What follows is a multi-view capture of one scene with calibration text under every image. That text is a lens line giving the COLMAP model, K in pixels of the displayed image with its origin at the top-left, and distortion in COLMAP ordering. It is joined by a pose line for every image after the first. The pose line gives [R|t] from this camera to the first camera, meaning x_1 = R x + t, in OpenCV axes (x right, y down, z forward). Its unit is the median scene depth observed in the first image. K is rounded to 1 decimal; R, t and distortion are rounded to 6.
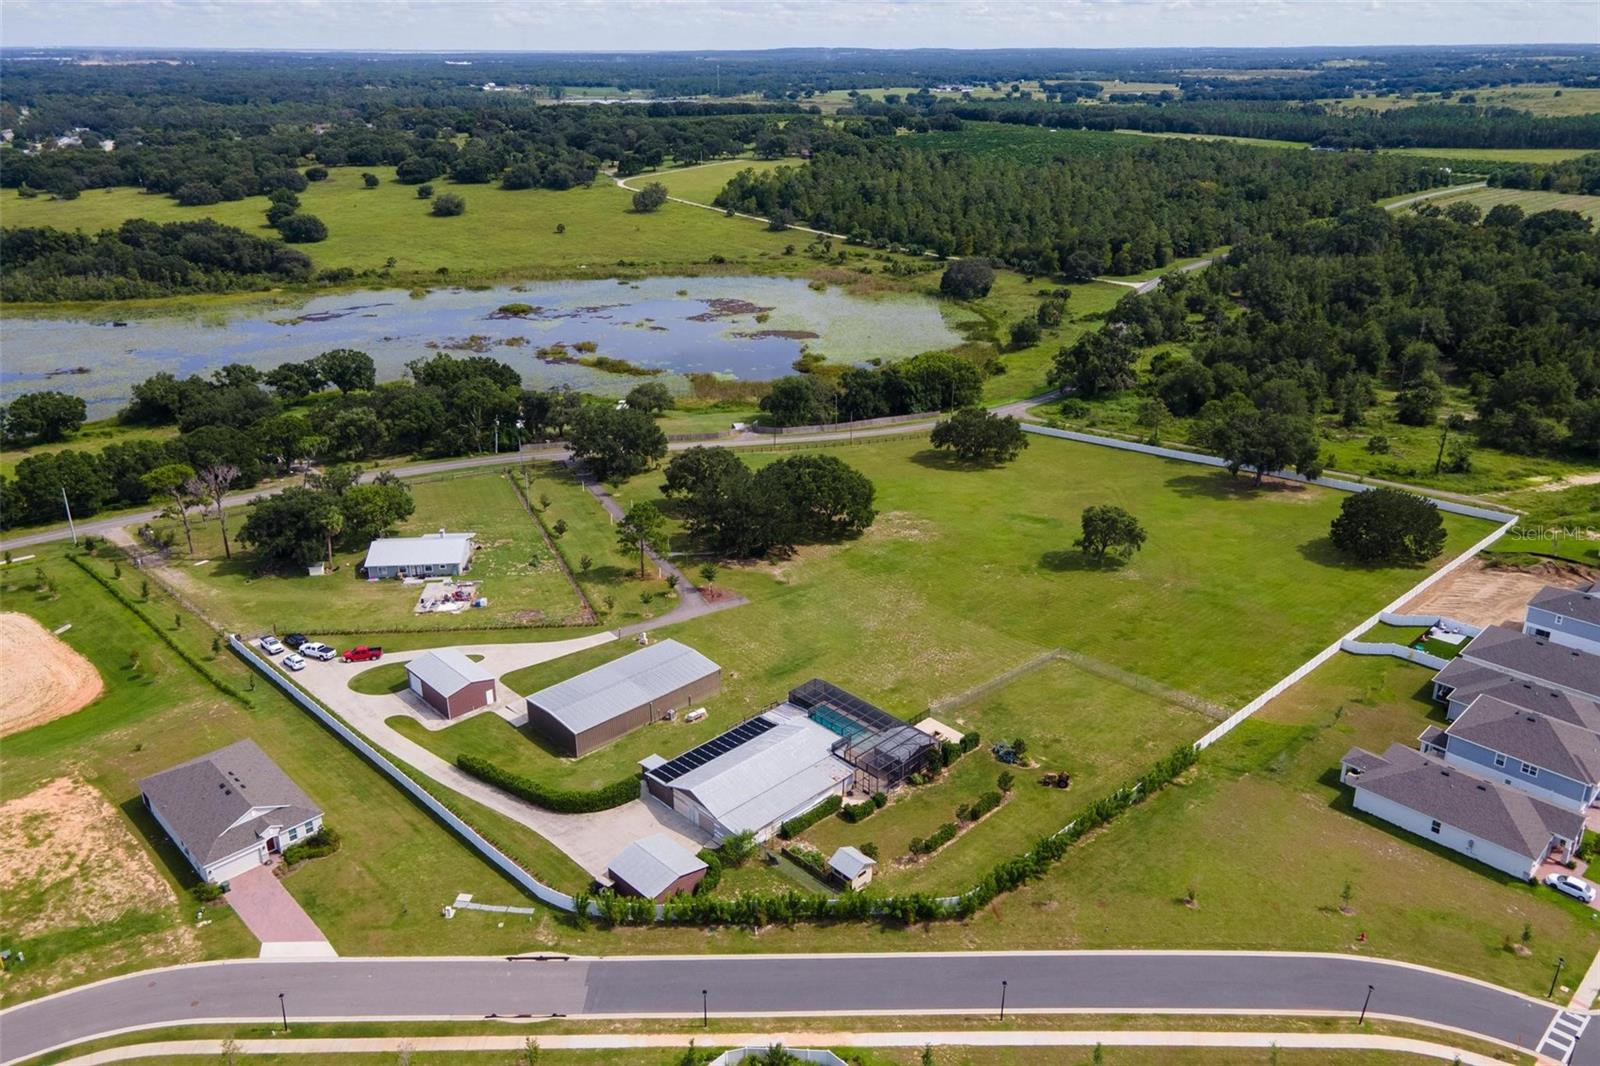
lens RADIAL K [[1173.8, 0, 806.1], [0, 1173.8, 493.0], [0, 0, 1]] dist [0.032665, 0.004163]
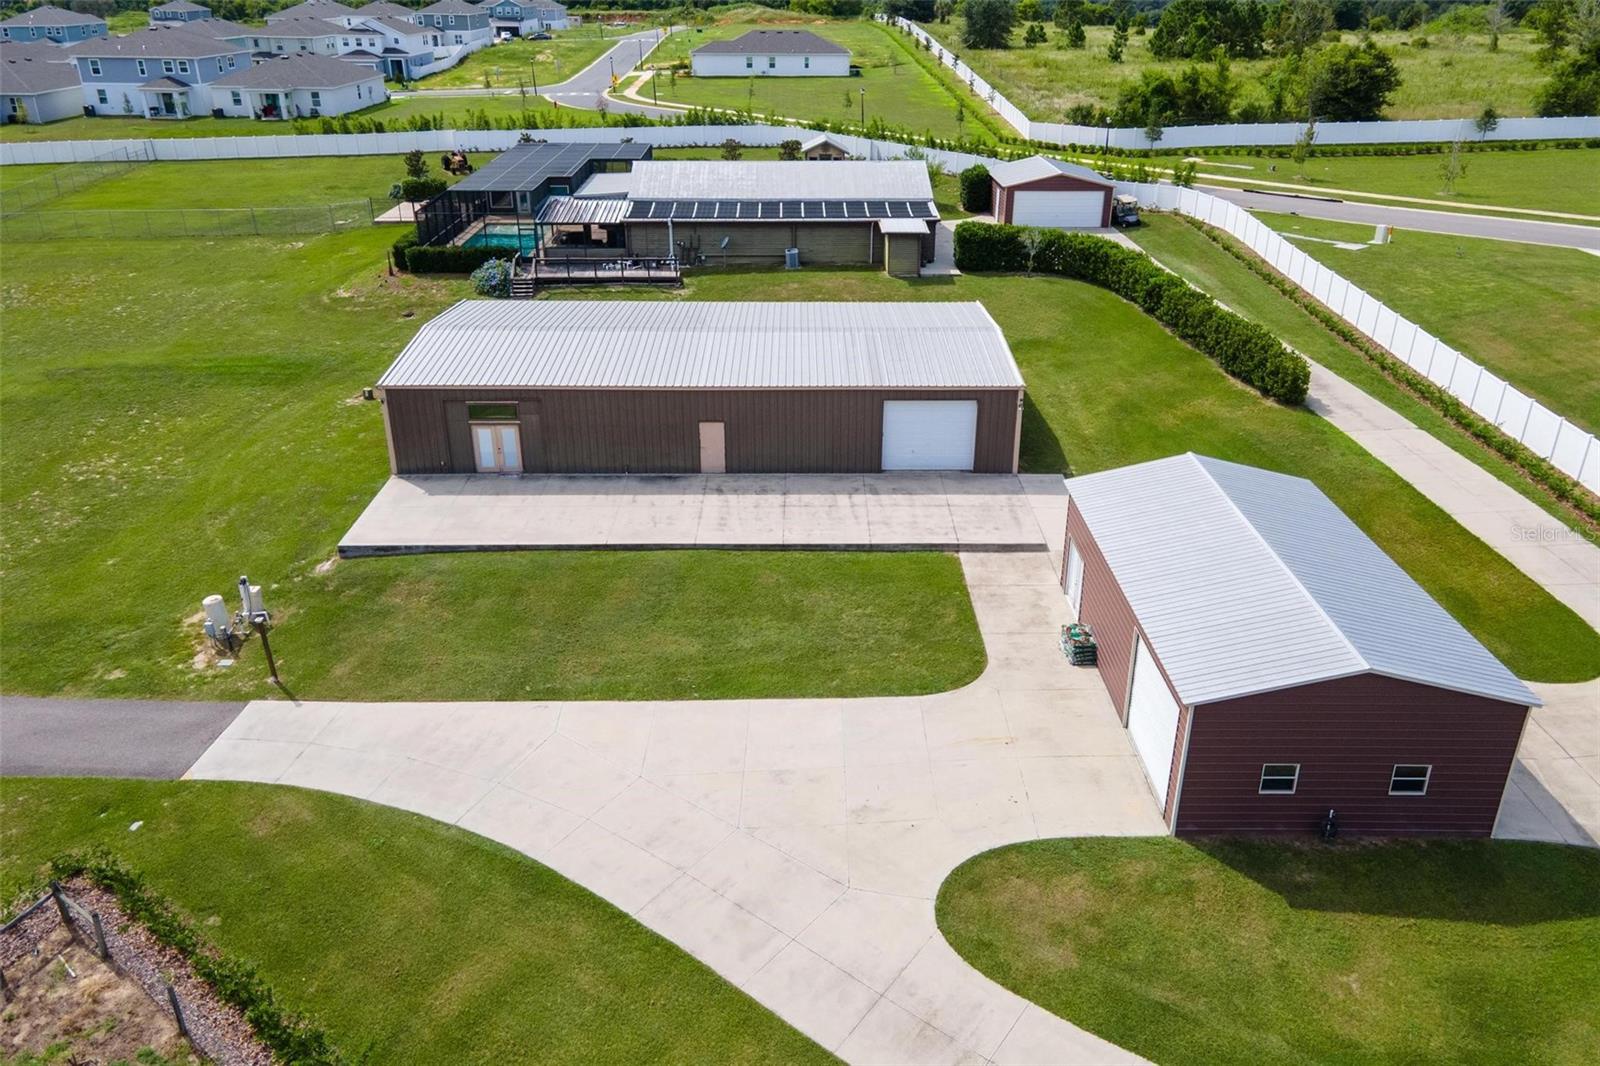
lens RADIAL K [[1173.8, 0, 806.1], [0, 1173.8, 493.0], [0, 0, 1]] dist [0.032665, 0.004163]
pose [[-0.731838, -0.285085, 0.618983, -0.439785], [0.227440, 0.754039, 0.616195, 0.010782], [-0.642405, 0.591736, -0.486995, 1.376005]]
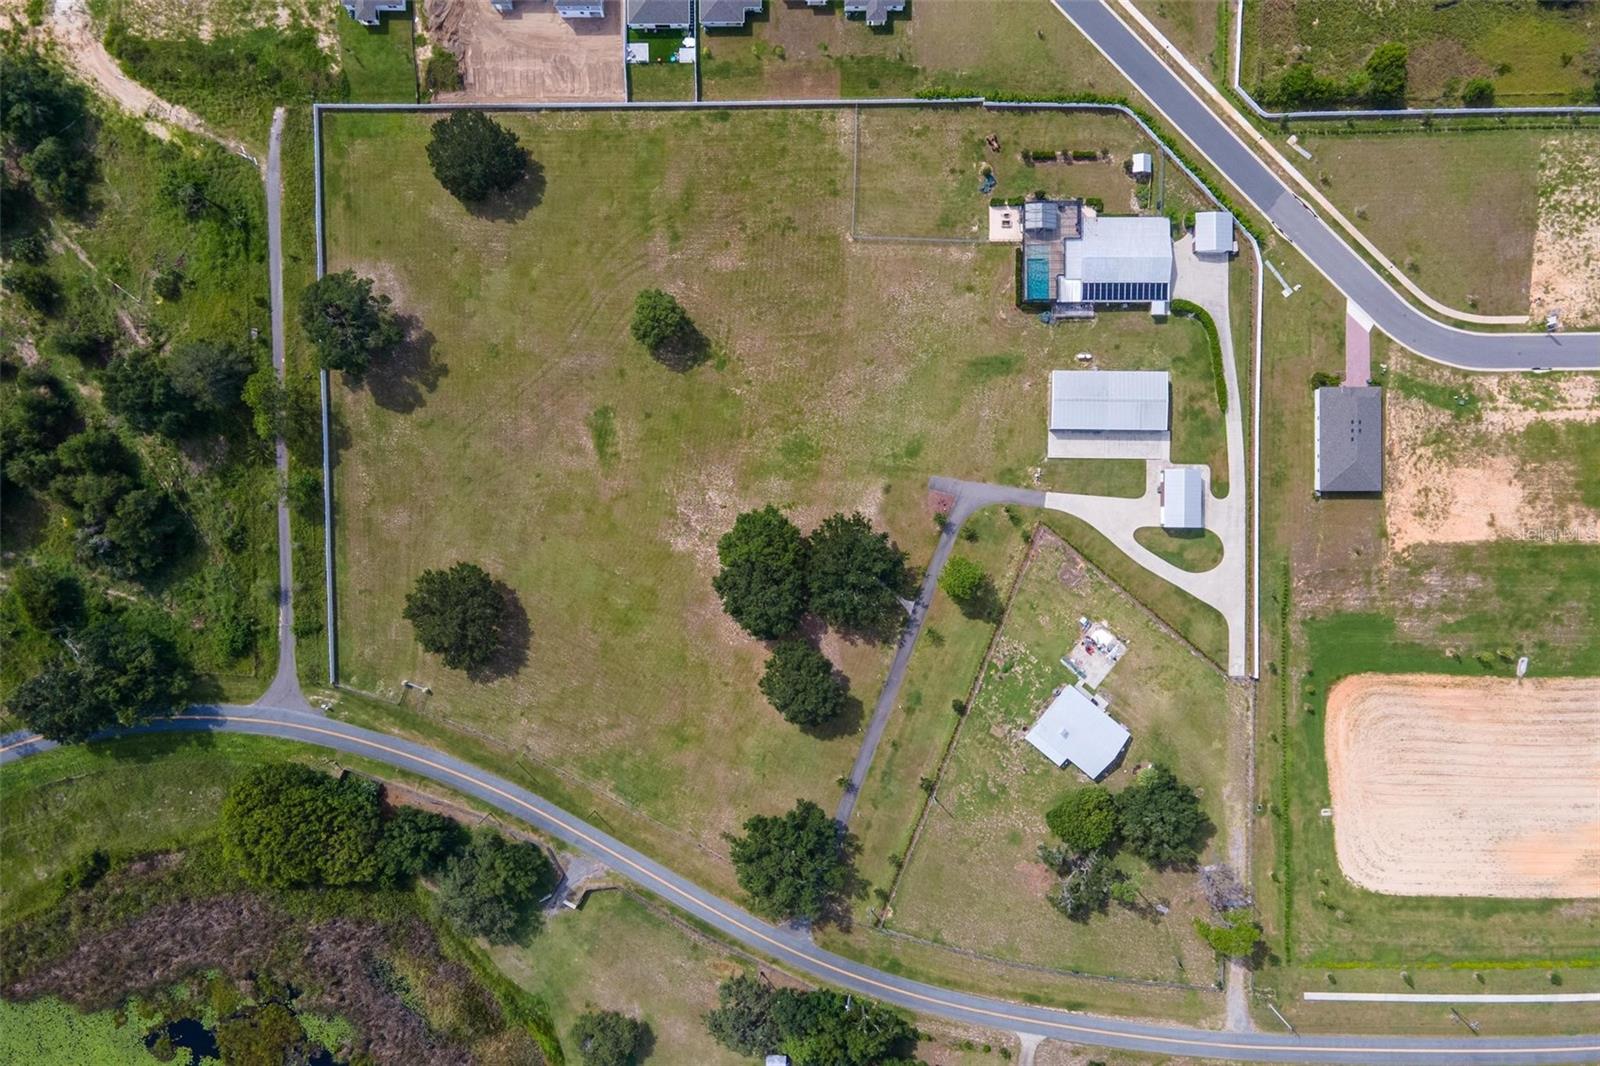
lens RADIAL K [[1173.8, 0, 806.1], [0, 1173.8, 493.0], [0, 0, 1]] dist [0.032665, 0.004163]
pose [[-0.715686, -0.698422, -0.000793, 0.053207], [0.243051, -0.250123, 0.937211, -1.649821], [-0.654767, 0.670556, 0.348762, 0.961470]]
